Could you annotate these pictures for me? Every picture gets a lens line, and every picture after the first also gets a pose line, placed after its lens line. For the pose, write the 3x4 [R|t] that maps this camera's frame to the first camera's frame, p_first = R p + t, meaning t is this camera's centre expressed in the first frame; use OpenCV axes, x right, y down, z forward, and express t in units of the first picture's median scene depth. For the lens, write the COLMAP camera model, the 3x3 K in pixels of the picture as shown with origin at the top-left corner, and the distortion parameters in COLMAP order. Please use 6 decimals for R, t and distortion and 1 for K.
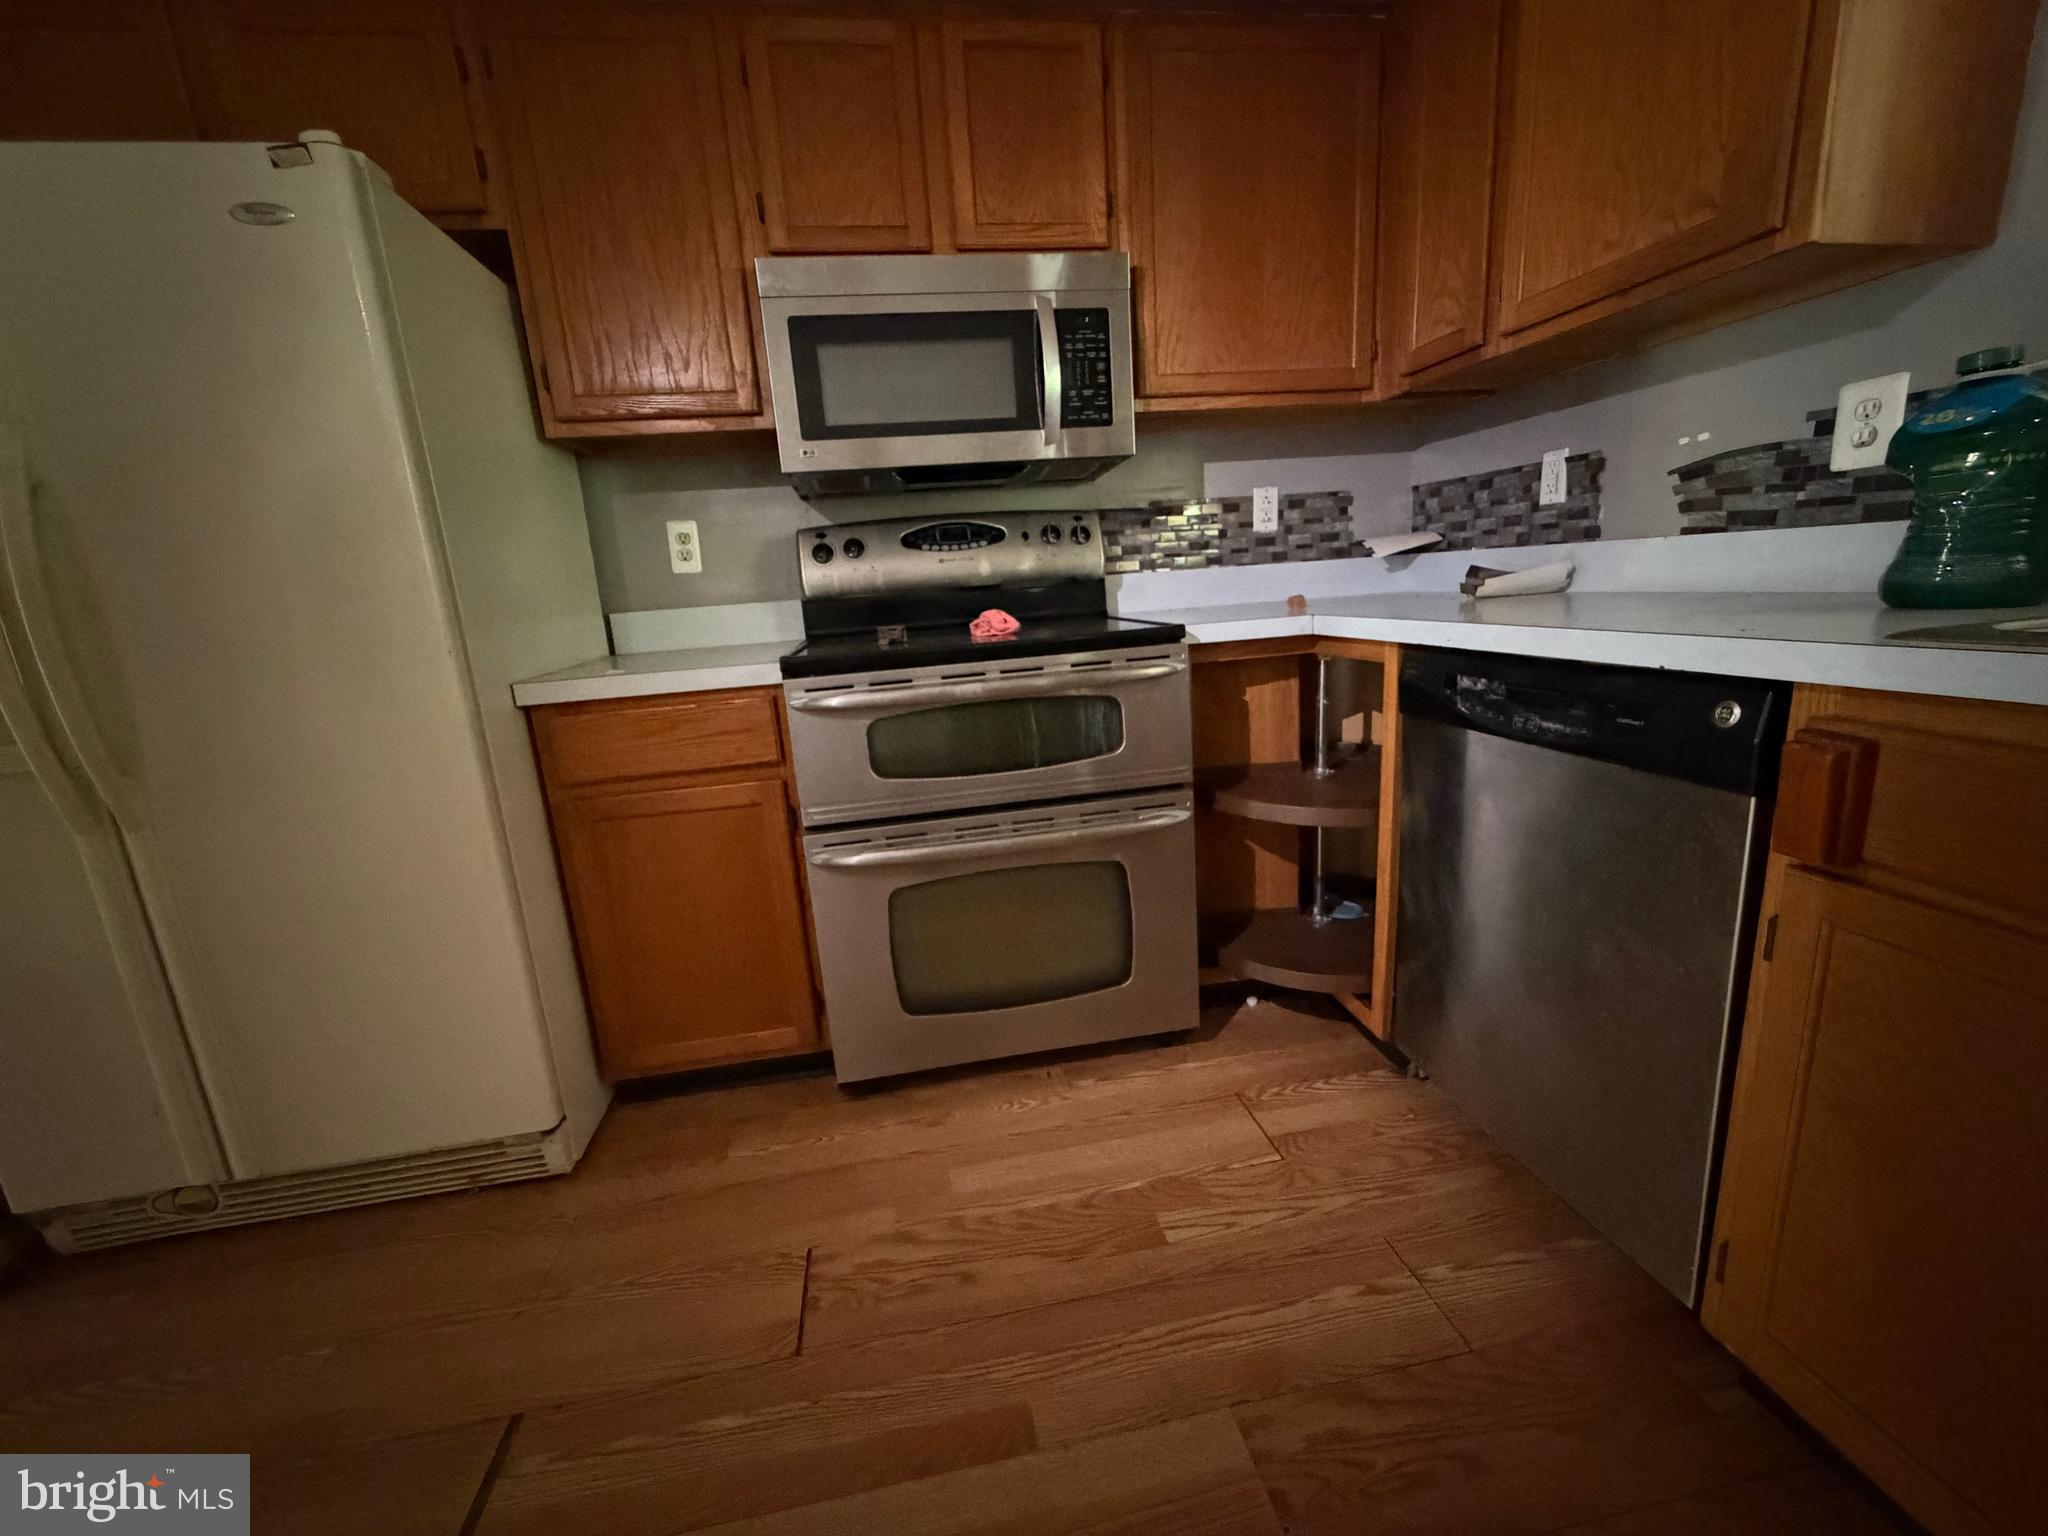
lens RADIAL K [[817.9, 0, 1017.2], [0, 817.9, 763.1], [0, 0, 1]] dist [0.000562, -0.000407]
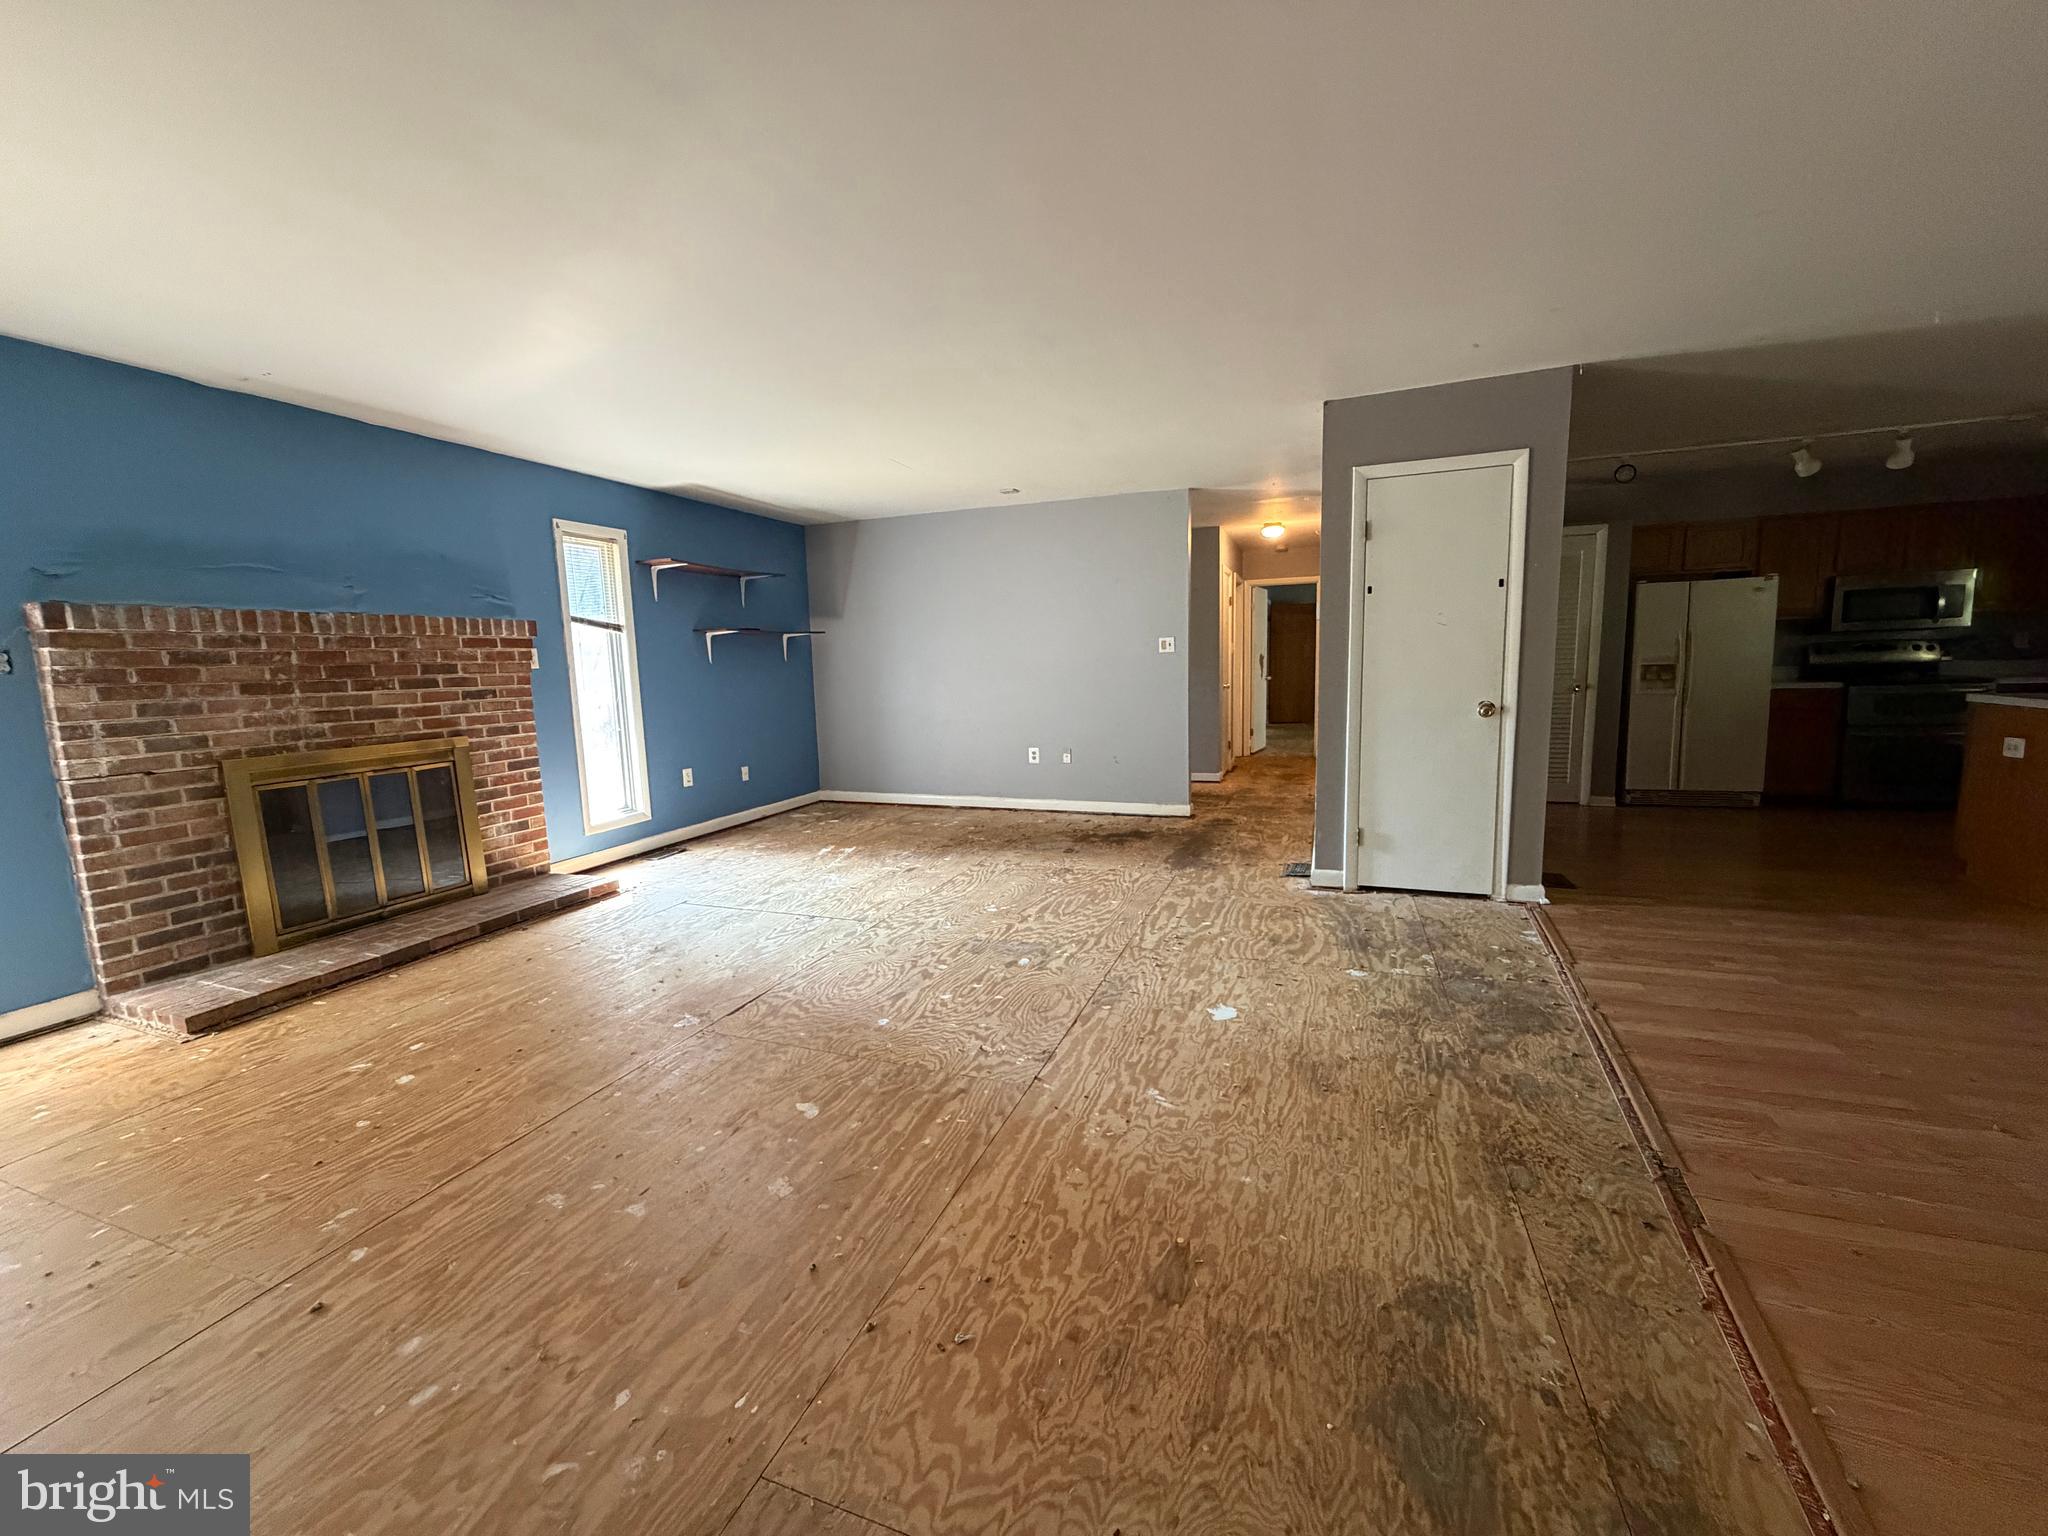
lens RADIAL K [[817.9, 0, 1018.8], [0, 817.9, 773.8], [0, 0, 1]] dist [0.000562, -0.000407]
pose [[0.870424, 0.099489, -0.482145, -1.347572], [-0.135228, 0.990013, -0.039844, 0.743549], [0.473365, 0.099881, 0.875185, -3.153213]]
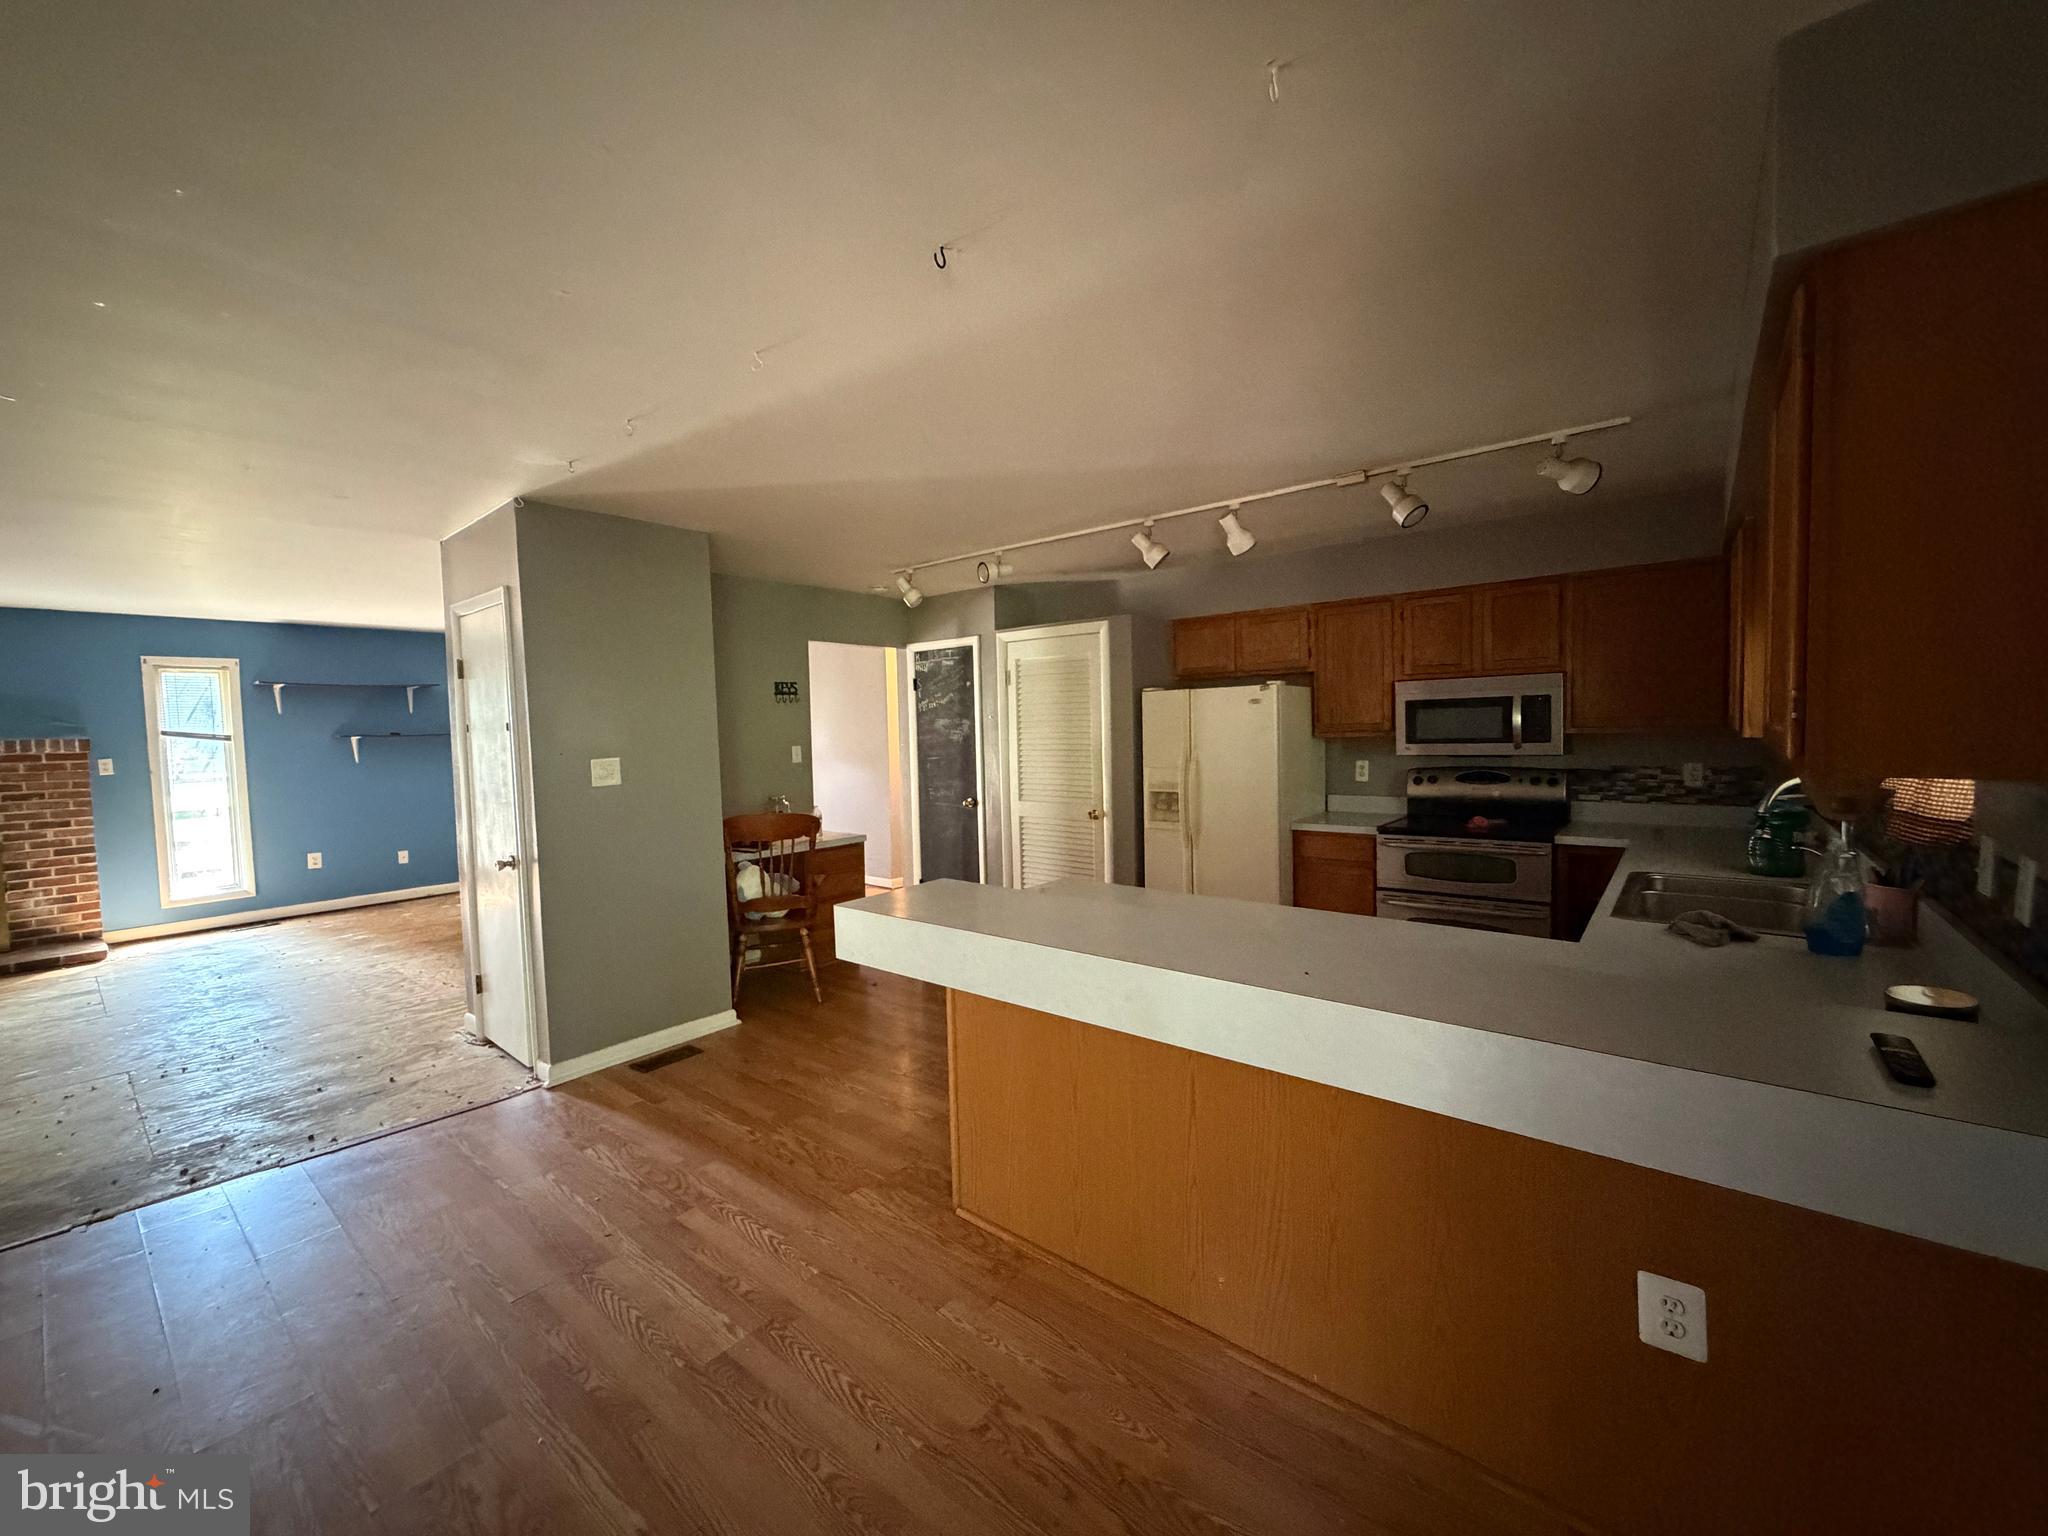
lens RADIAL K [[817.9, 0, 1026.6], [0, 817.9, 767.6], [0, 0, 1]] dist [0.000562, -0.000407]
pose [[0.666838, 0.082365, -0.740637, 0.734052], [-0.188711, 0.980142, -0.060907, 0.056970], [0.720913, 0.180381, 0.669139, -1.351534]]
